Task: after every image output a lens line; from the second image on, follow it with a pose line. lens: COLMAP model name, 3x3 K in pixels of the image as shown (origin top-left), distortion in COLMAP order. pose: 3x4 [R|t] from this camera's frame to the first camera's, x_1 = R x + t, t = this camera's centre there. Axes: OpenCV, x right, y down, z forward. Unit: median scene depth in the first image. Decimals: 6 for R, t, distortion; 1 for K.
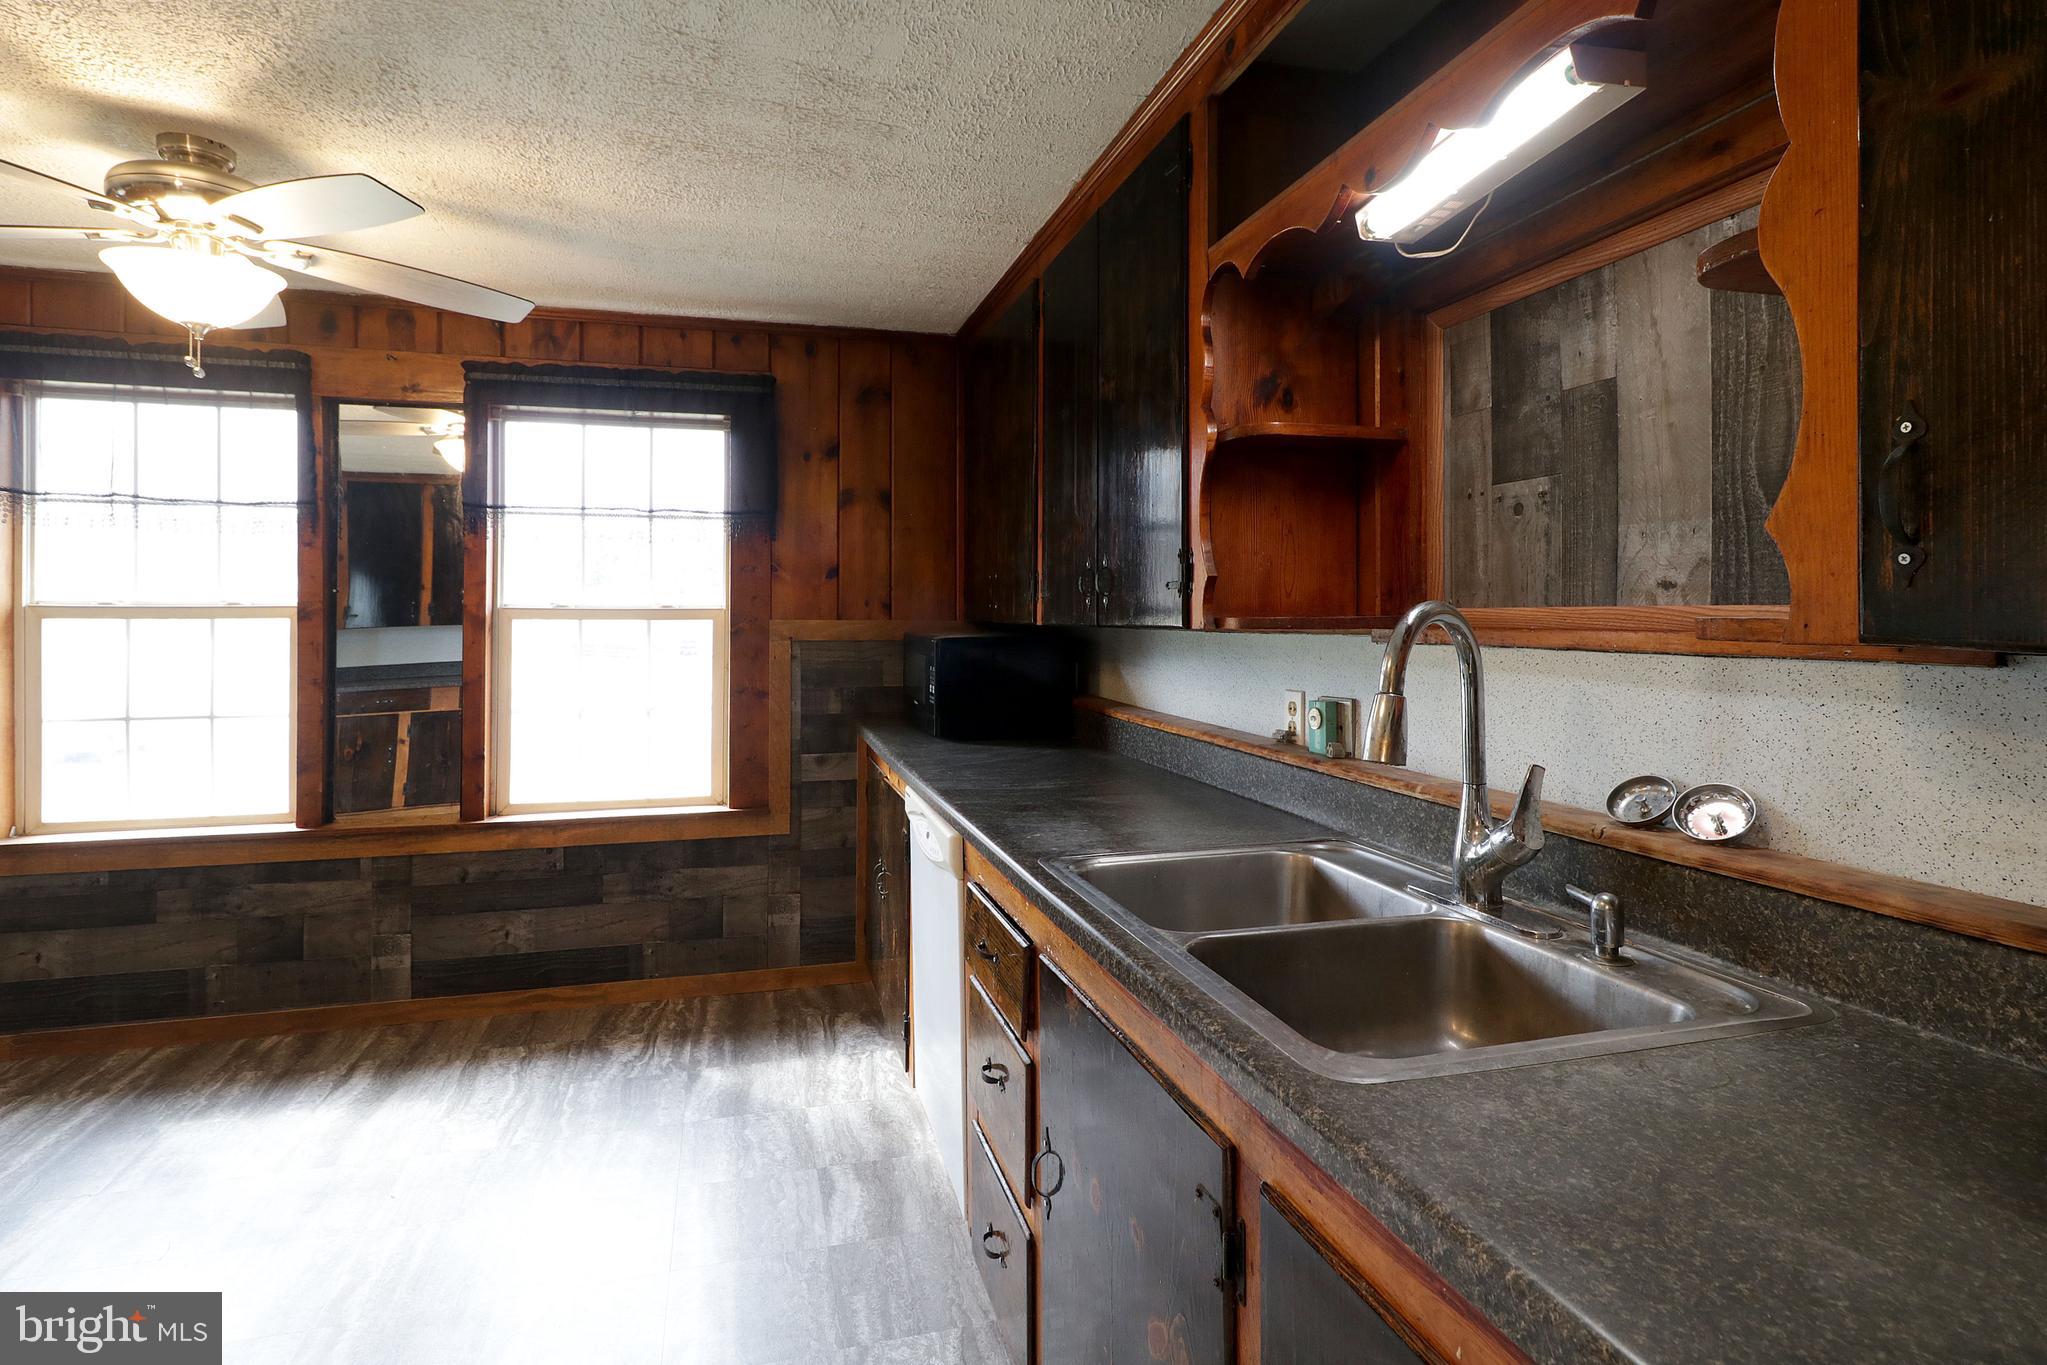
lens RADIAL K [[1041.0, 0, 1029.9], [0, 1041.0, 614.4], [0, 0, 1]] dist [-0.002997, 0.004133]
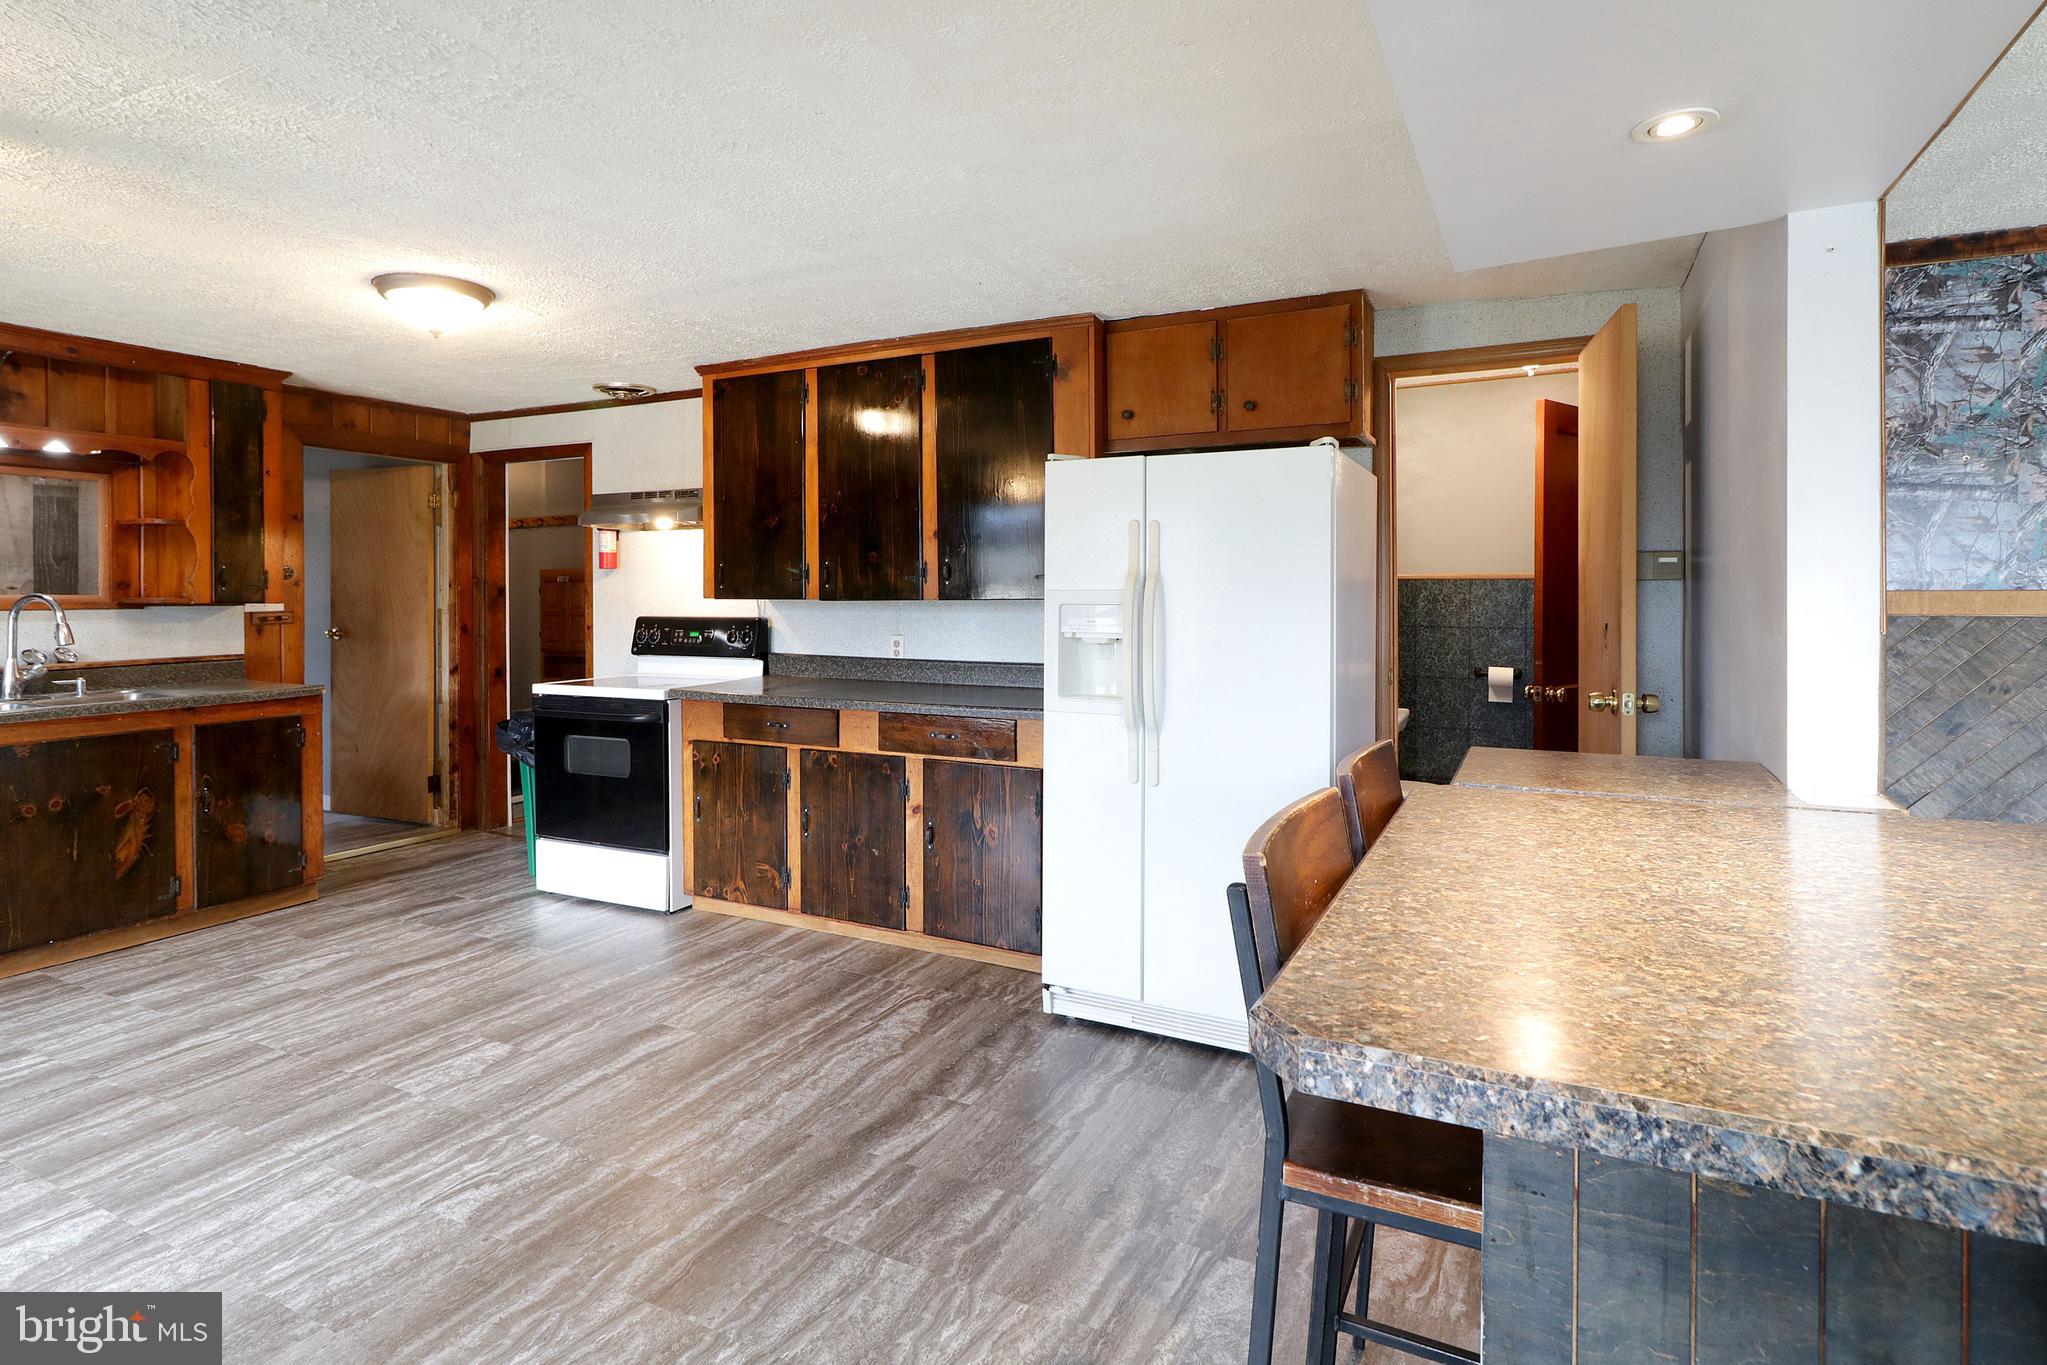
lens RADIAL K [[1041.0, 0, 1019.1], [0, 1041.0, 604.4], [0, 0, 1]] dist [-0.002997, 0.004133]
pose [[-0.734863, -0.007079, 0.678179, -1.484661], [-0.001659, 0.999961, 0.008640, -0.004530], [-0.678214, 0.005224, -0.734846, 0.513929]]
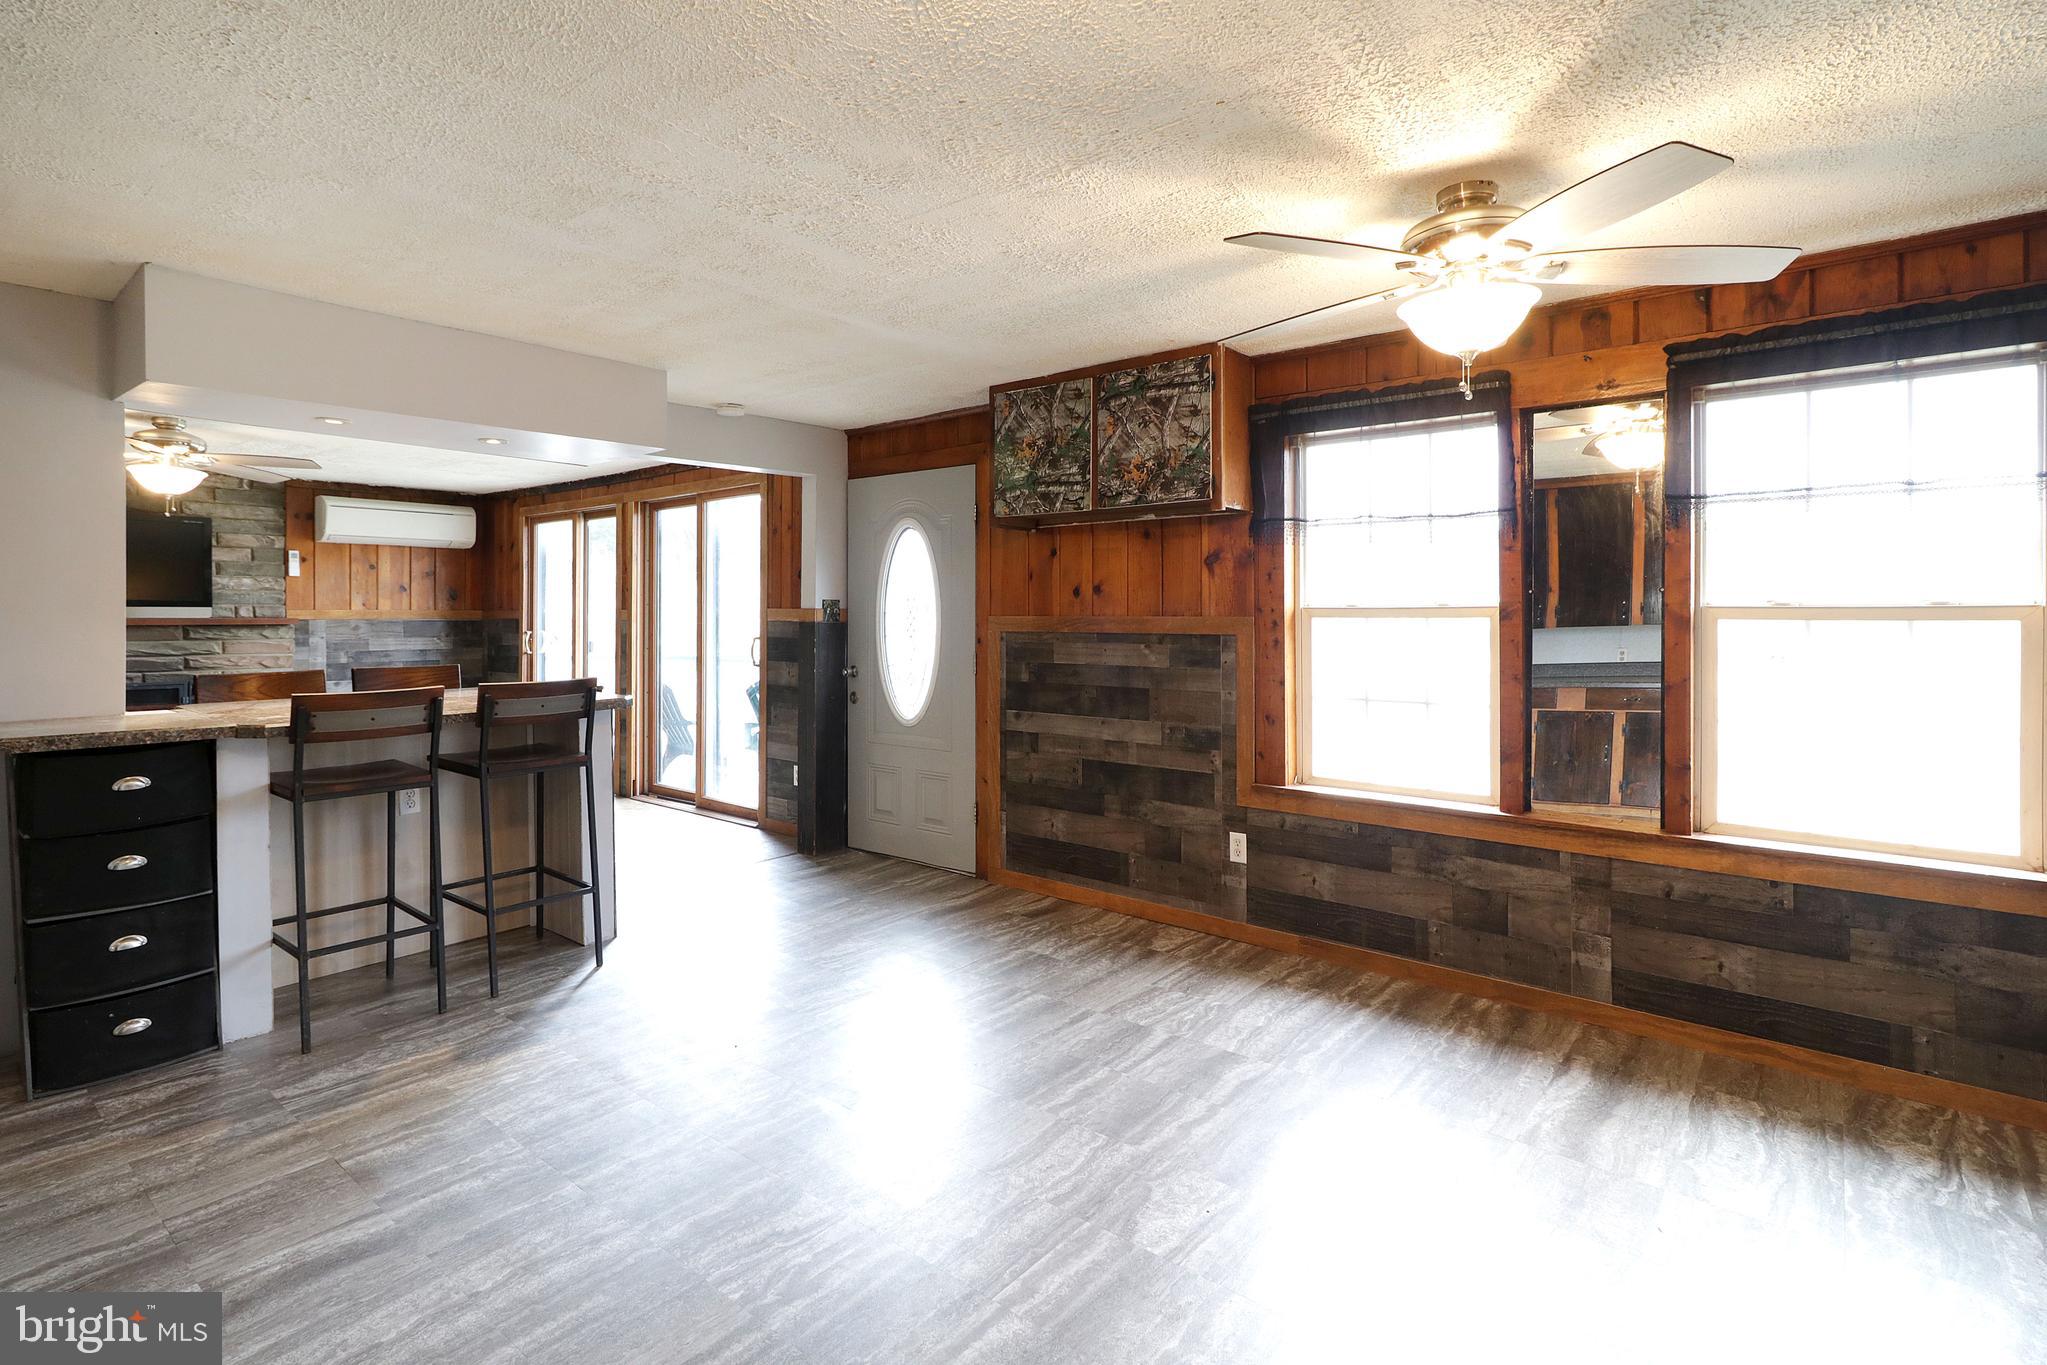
lens RADIAL K [[988.3, 0, 1020.8], [0, 988.3, 613.1], [0, 0, 1]] dist [0.008339, -0.001910]
pose [[0.569149, -0.002314, -0.822231, -0.140553], [0.001823, 0.999997, -0.001553, -0.000147], [0.822232, -0.000615, 0.569152, 0.006293]]
